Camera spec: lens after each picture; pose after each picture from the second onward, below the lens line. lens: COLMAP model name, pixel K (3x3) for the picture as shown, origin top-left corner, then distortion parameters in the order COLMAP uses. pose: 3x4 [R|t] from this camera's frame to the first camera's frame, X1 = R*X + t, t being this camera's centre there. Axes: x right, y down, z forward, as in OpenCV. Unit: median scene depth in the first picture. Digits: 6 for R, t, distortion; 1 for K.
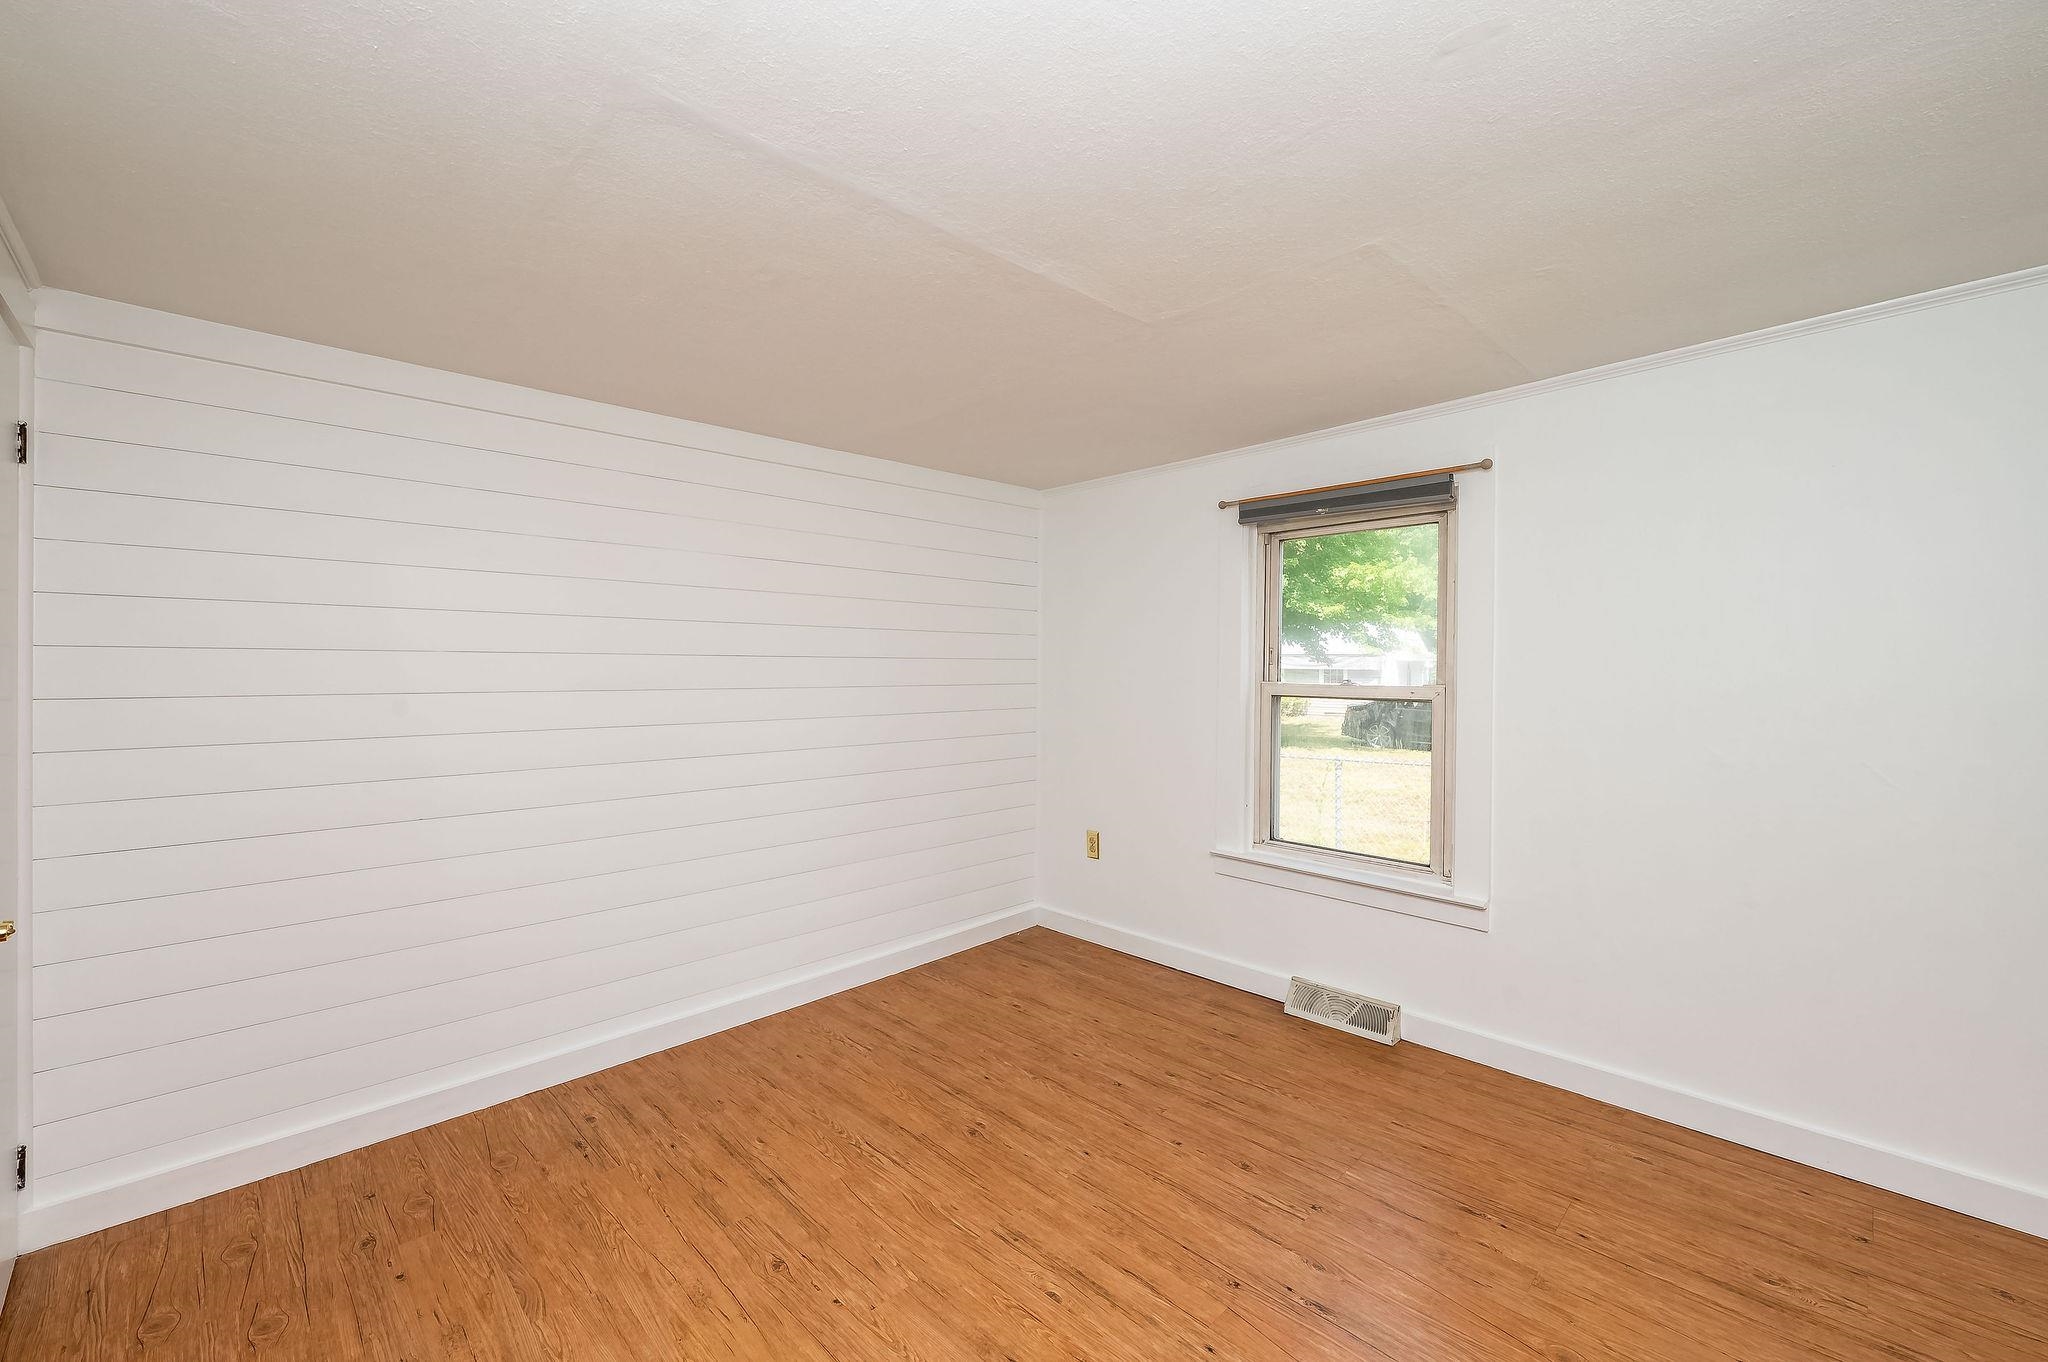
lens RADIAL K [[830.6, 0, 1016.2], [0, 830.6, 671.2], [0, 0, 1]] dist [-0.000044, 0.000047]
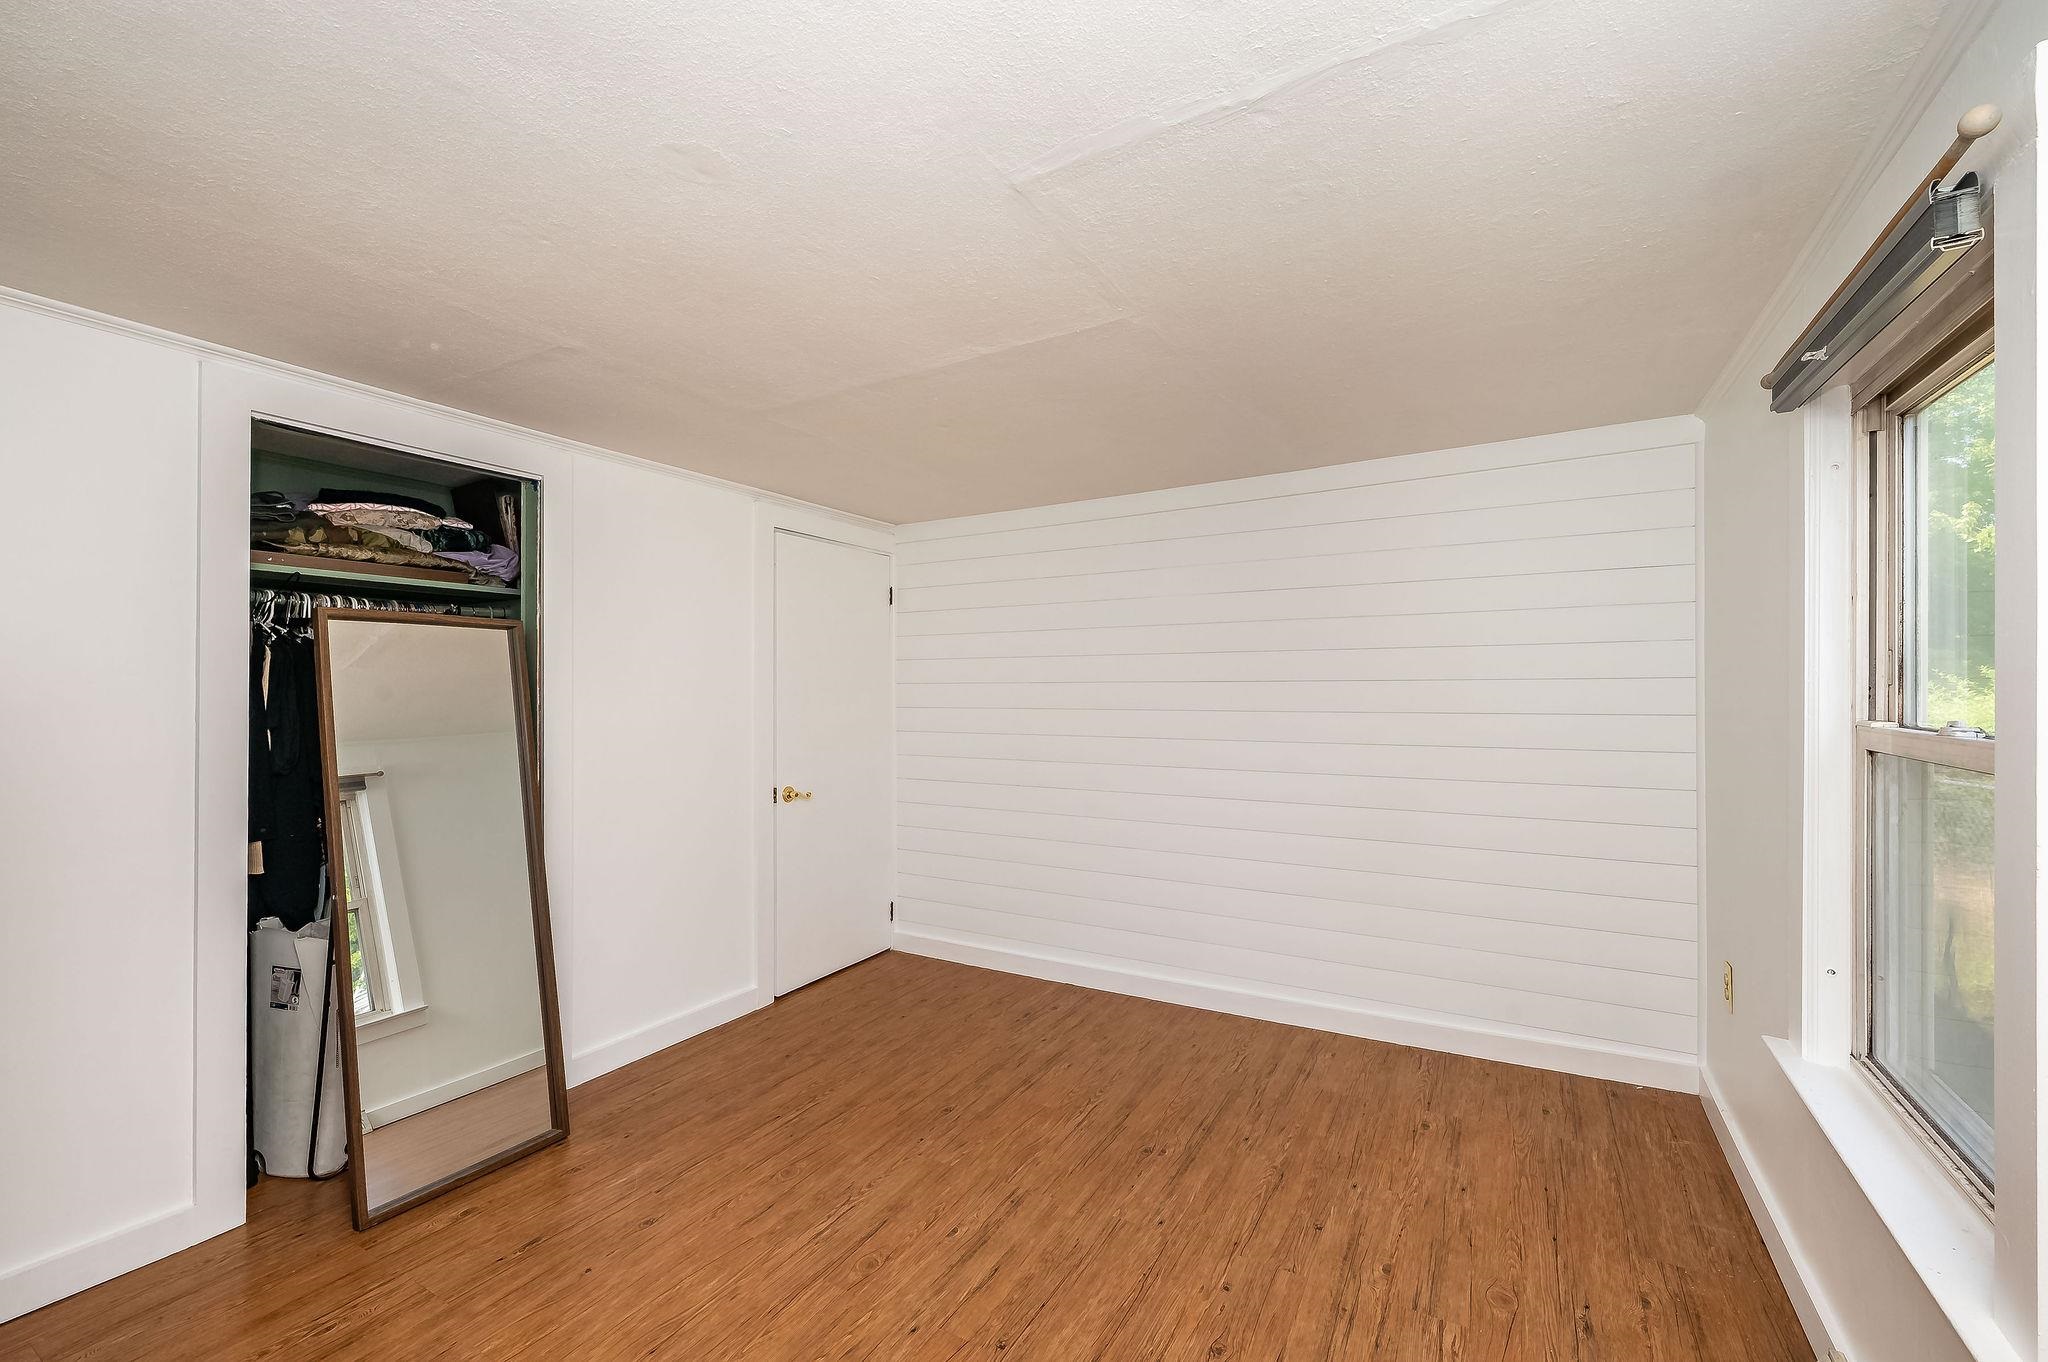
lens RADIAL K [[830.6, 0, 1016.2], [0, 830.6, 671.2], [0, 0, 1]] dist [-0.000044, 0.000047]
pose [[0.267775, -0.022748, -0.963213, 0.850091], [0.001292, 0.999729, -0.023251, -0.012381], [0.963481, 0.004982, 0.267732, 0.531441]]
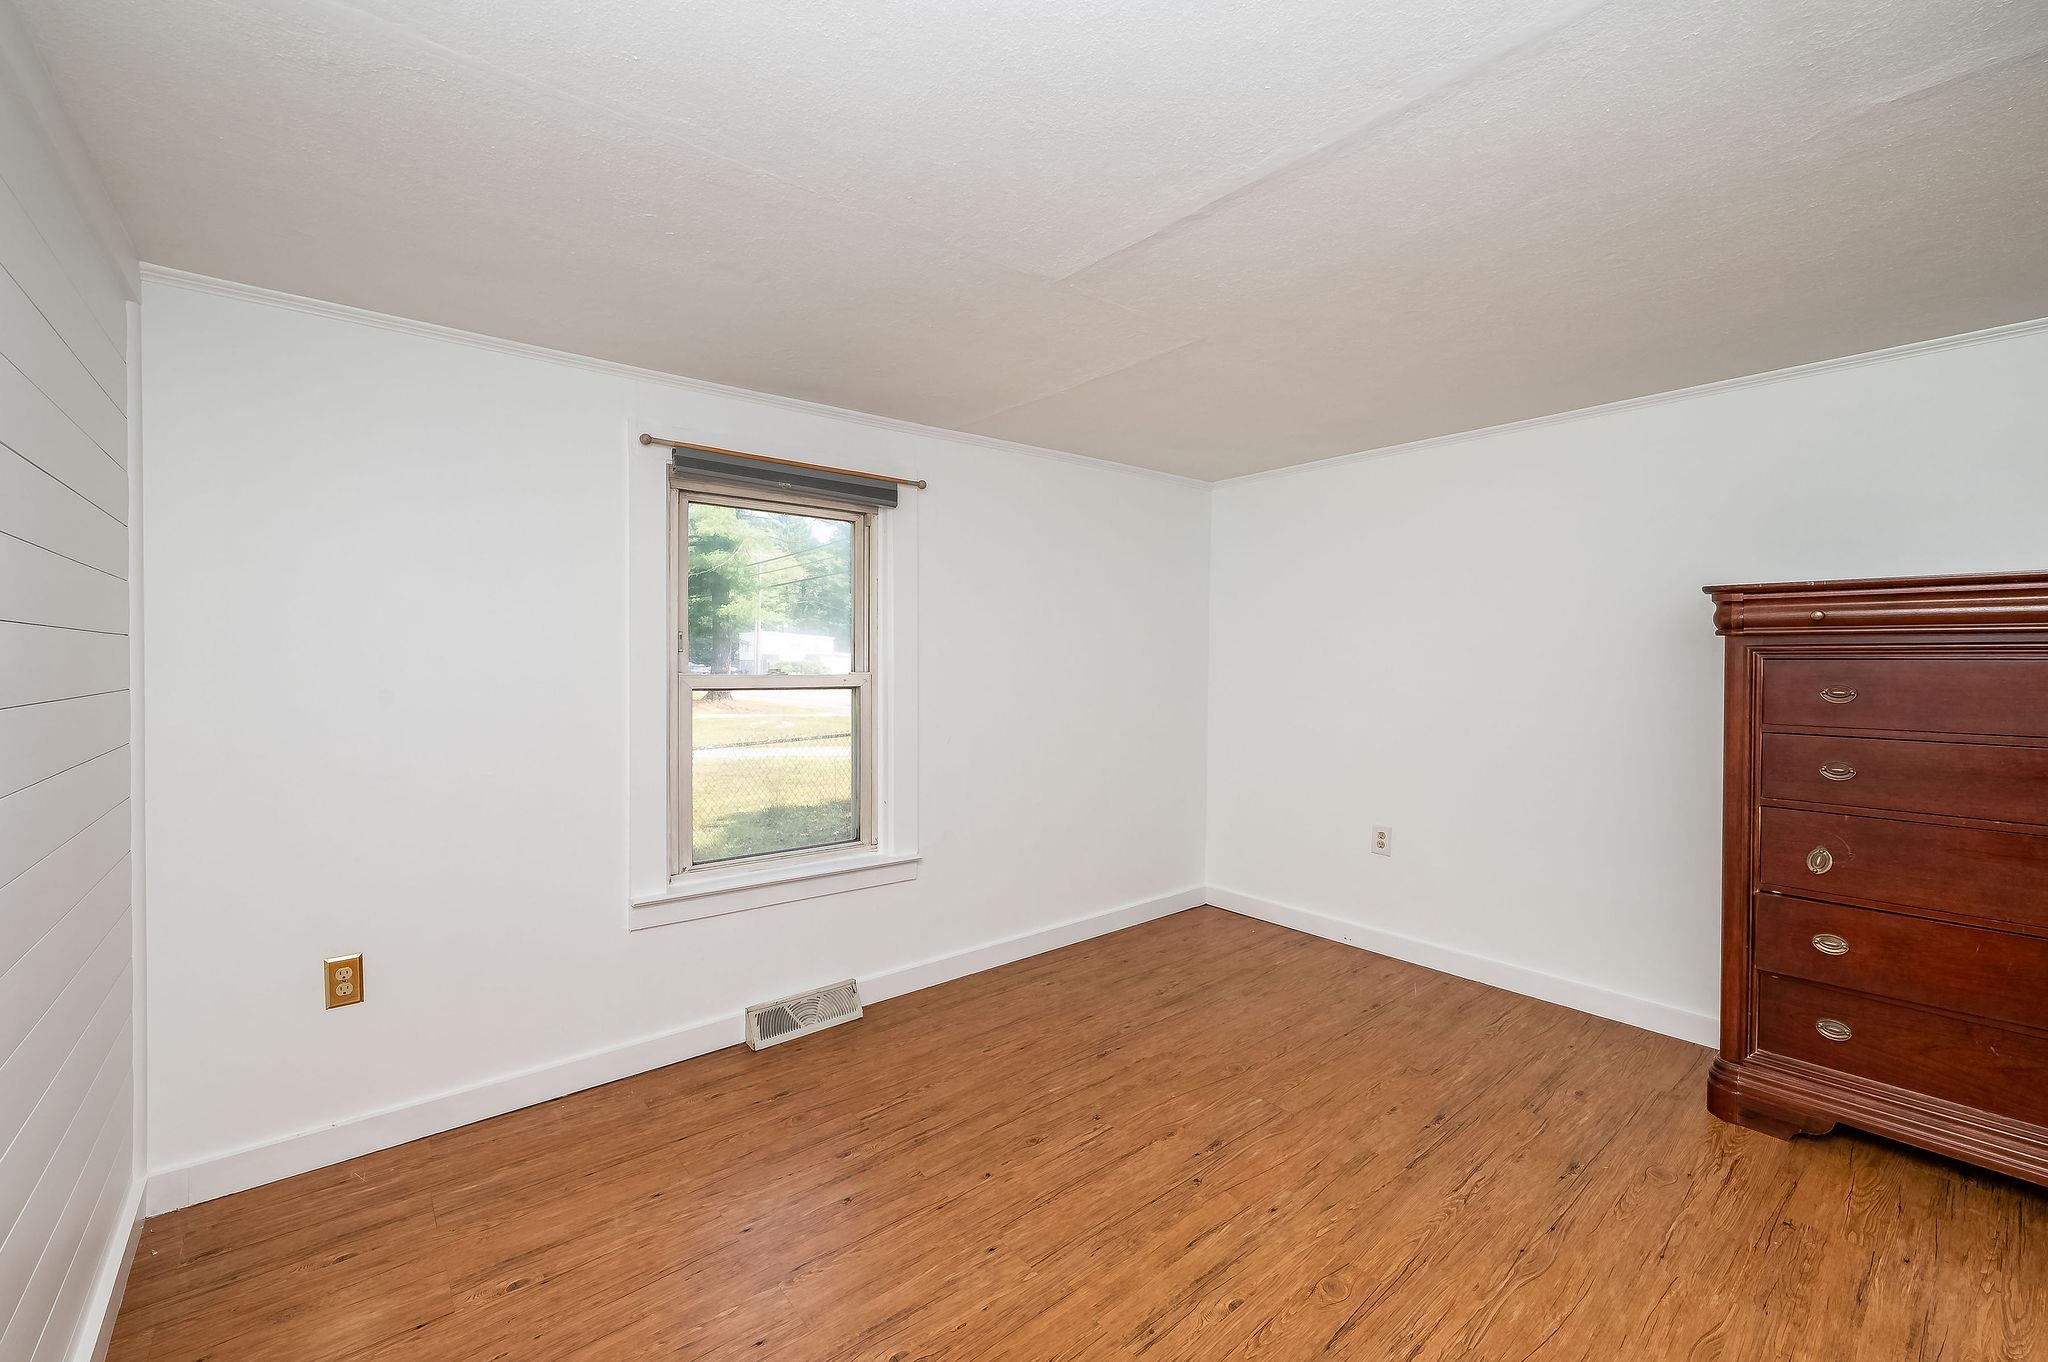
lens RADIAL K [[830.6, 0, 1016.2], [0, 830.6, 671.2], [0, 0, 1]] dist [-0.000044, 0.000047]
pose [[0.080693, -0.014860, 0.996628, -0.643436], [0.002885, 0.999888, 0.014675, 0.000055], [-0.996735, 0.001691, 0.080727, 0.814442]]
